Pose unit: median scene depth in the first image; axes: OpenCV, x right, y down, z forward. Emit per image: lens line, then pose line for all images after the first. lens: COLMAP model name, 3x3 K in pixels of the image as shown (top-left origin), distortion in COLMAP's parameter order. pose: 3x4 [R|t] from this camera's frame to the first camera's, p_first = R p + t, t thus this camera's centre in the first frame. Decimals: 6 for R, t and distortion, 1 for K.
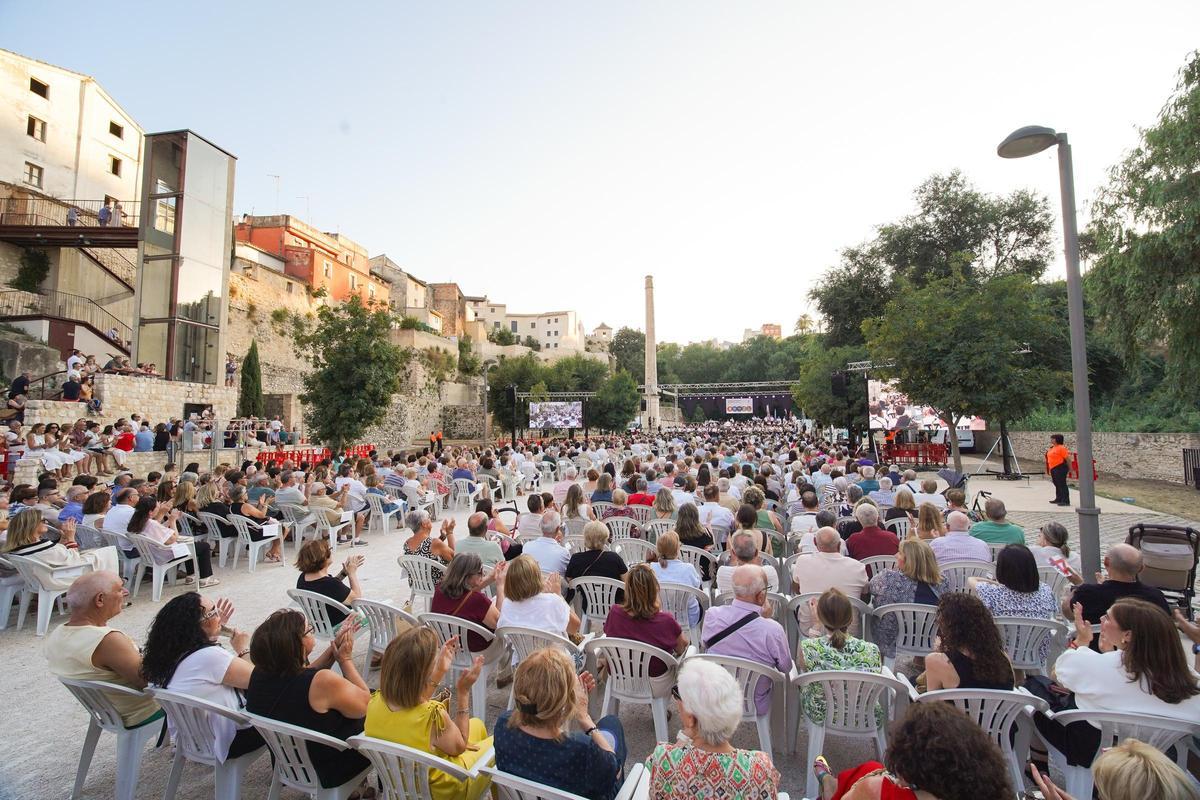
lens RADIAL K [[496.8, 0, 608.1], [0, 496.8, 399.0], [0, 0, 1]] dist [-0.026557, 0.000133]
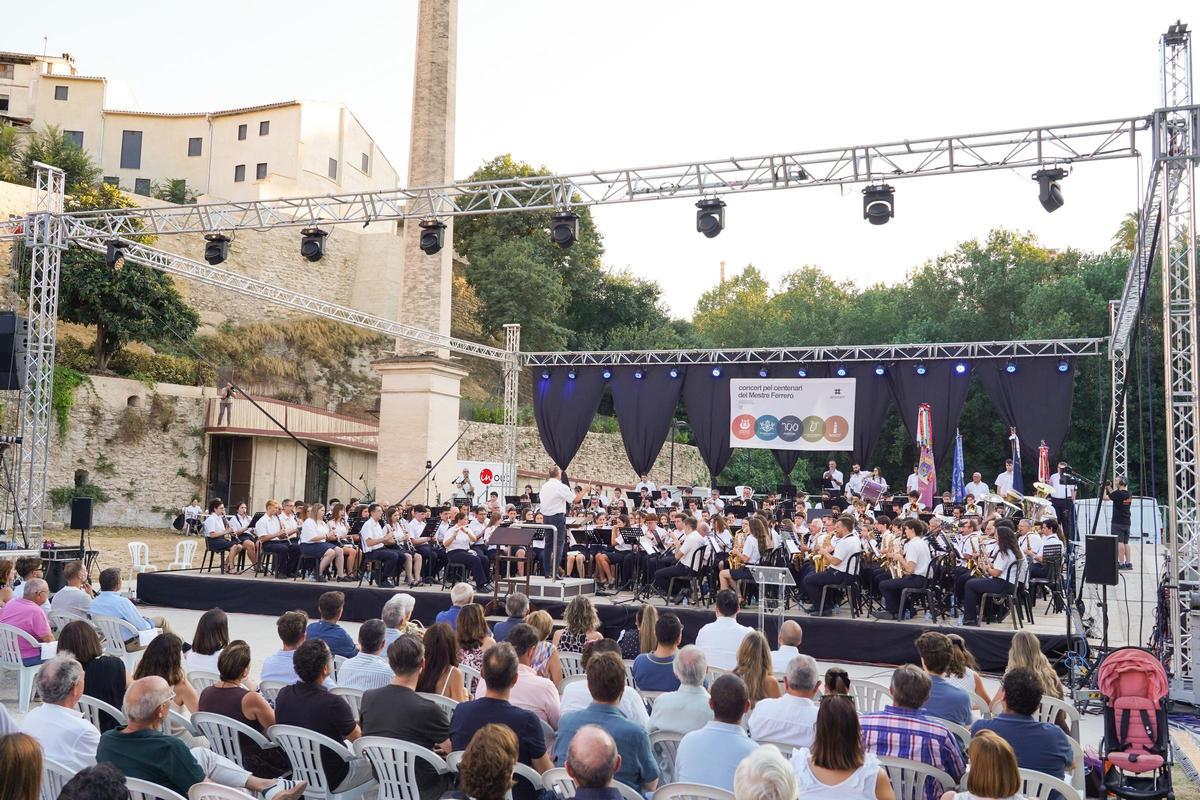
lens RADIAL K [[1162.2, 0, 571.3], [0, 1162.2, 399.5], [0, 0, 1]] dist [0.044981, -0.000003]
pose [[0.996640, 0.031382, -0.075660, 0.406495], [-0.033689, 0.999000, -0.029410, 0.047926], [0.074661, 0.031860, 0.996700, 1.003060]]
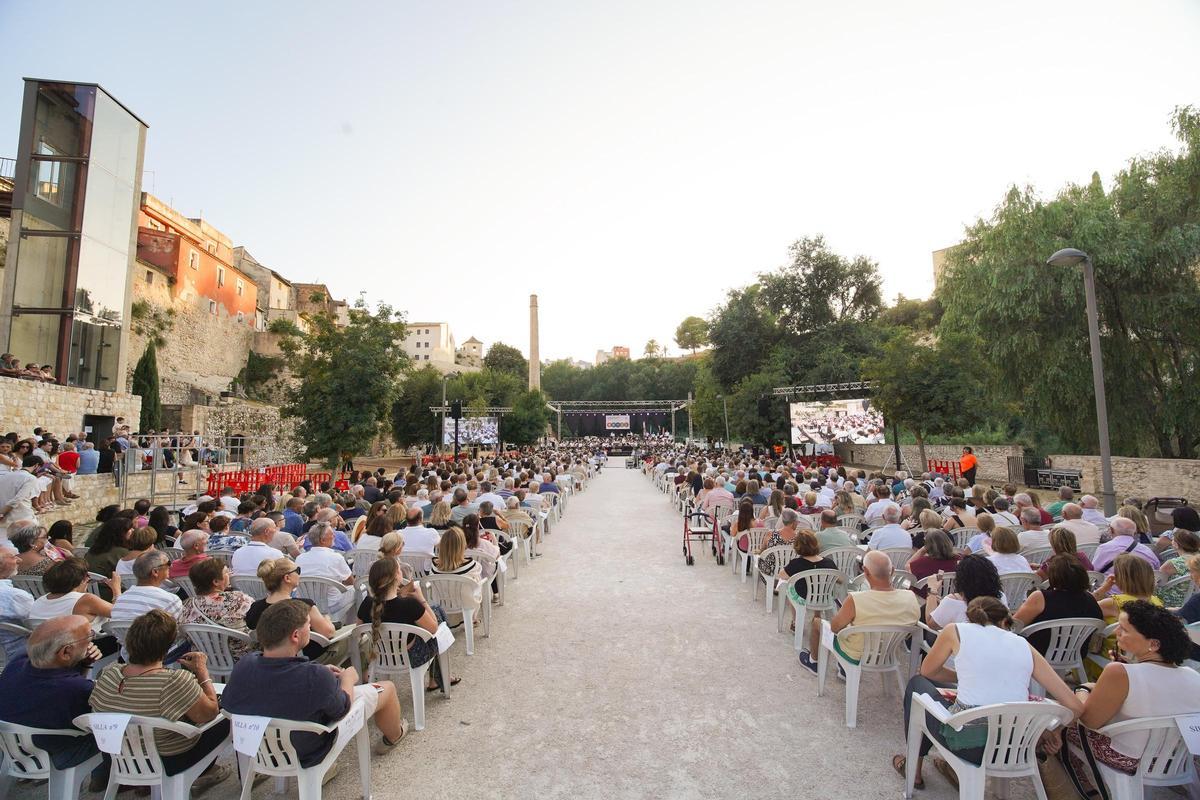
lens RADIAL K [[488.2, 0, 609.8], [0, 488.2, 399.6], [0, 0, 1]] dist [-0.025579, -0.000100]
pose [[0.954959, 0.022440, 0.295888, -0.126917], [-0.013279, 0.999369, -0.032935, -0.000798], [-0.296441, 0.027523, 0.954655, -0.008005]]
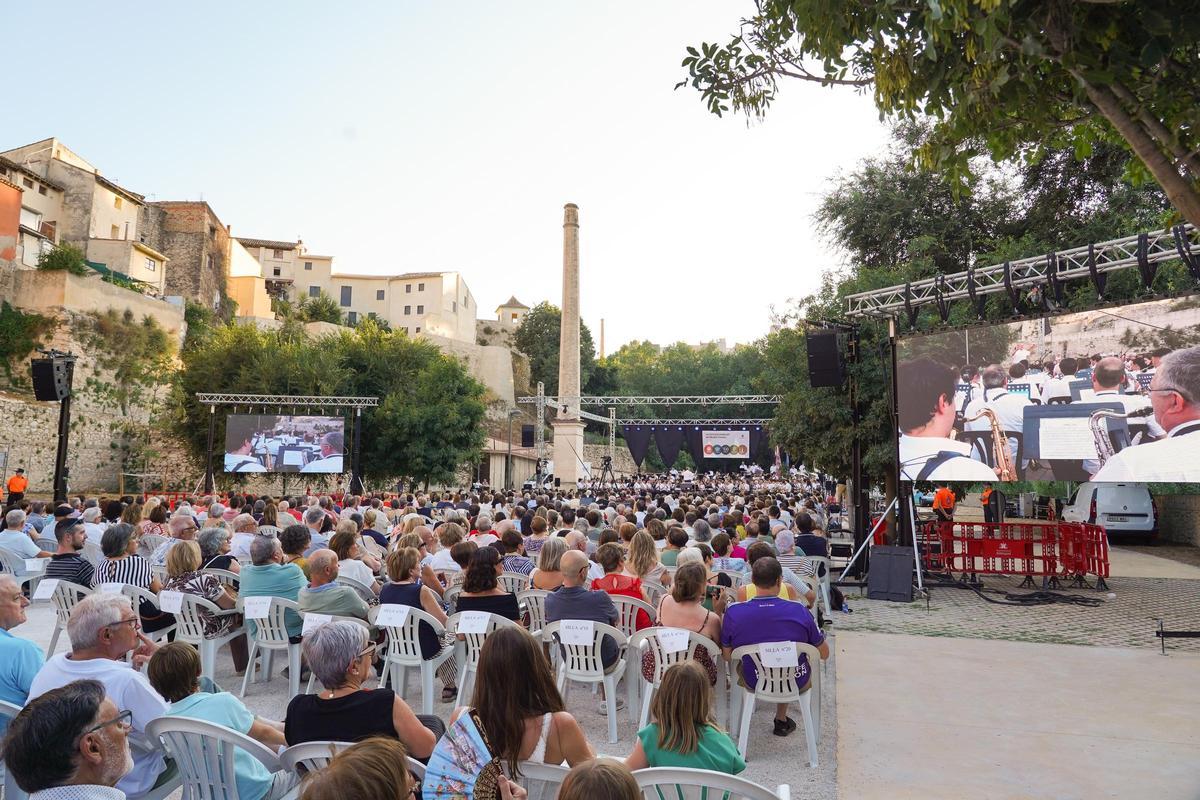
lens RADIAL K [[821.3, 0, 600.0], [0, 821.3, 400.0], [0, 0, 1]] dist [-0.049813, 0.031178]
pose [[0.997837, 0.026762, 0.060045, 0.137898], [-0.024064, 0.998687, -0.045214, 0.018135], [-0.061176, 0.043672, 0.997171, 0.210195]]
